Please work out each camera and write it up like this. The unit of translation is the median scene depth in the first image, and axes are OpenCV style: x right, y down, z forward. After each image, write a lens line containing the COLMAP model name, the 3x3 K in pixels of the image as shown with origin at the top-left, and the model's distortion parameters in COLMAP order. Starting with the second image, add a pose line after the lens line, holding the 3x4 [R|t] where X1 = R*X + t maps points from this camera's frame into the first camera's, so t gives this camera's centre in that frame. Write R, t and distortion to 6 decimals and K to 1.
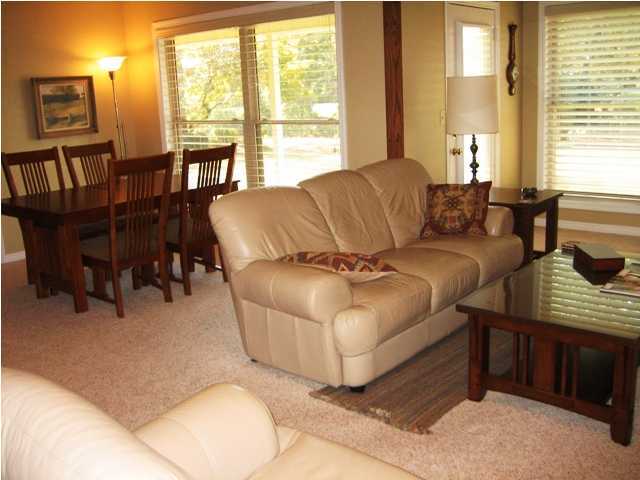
lens RADIAL K [[678.1, 0, 318.8], [0, 678.1, 237.1], [0, 0, 1]] dist [-0.072748, 0.000000]
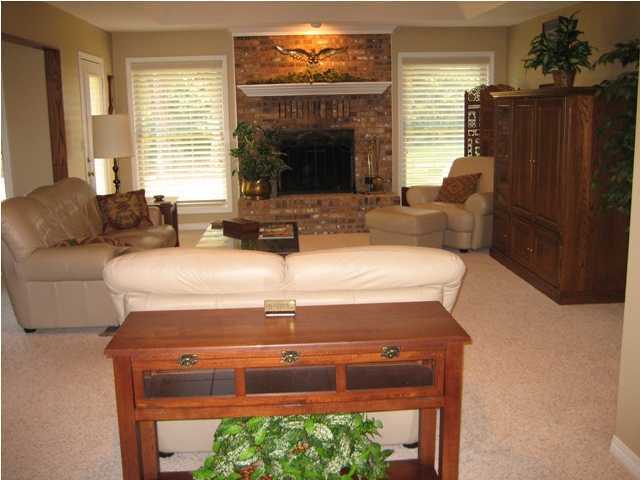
lens RADIAL K [[678.1, 0, 320.2], [0, 678.1, 239.8], [0, 0, 1]] dist [-0.072748, 0.000000]
pose [[0.723738, -0.103766, 0.682229, -0.393046], [0.142743, 0.989759, -0.000886, 0.065117], [-0.675151, 0.098025, 0.731138, -0.223443]]
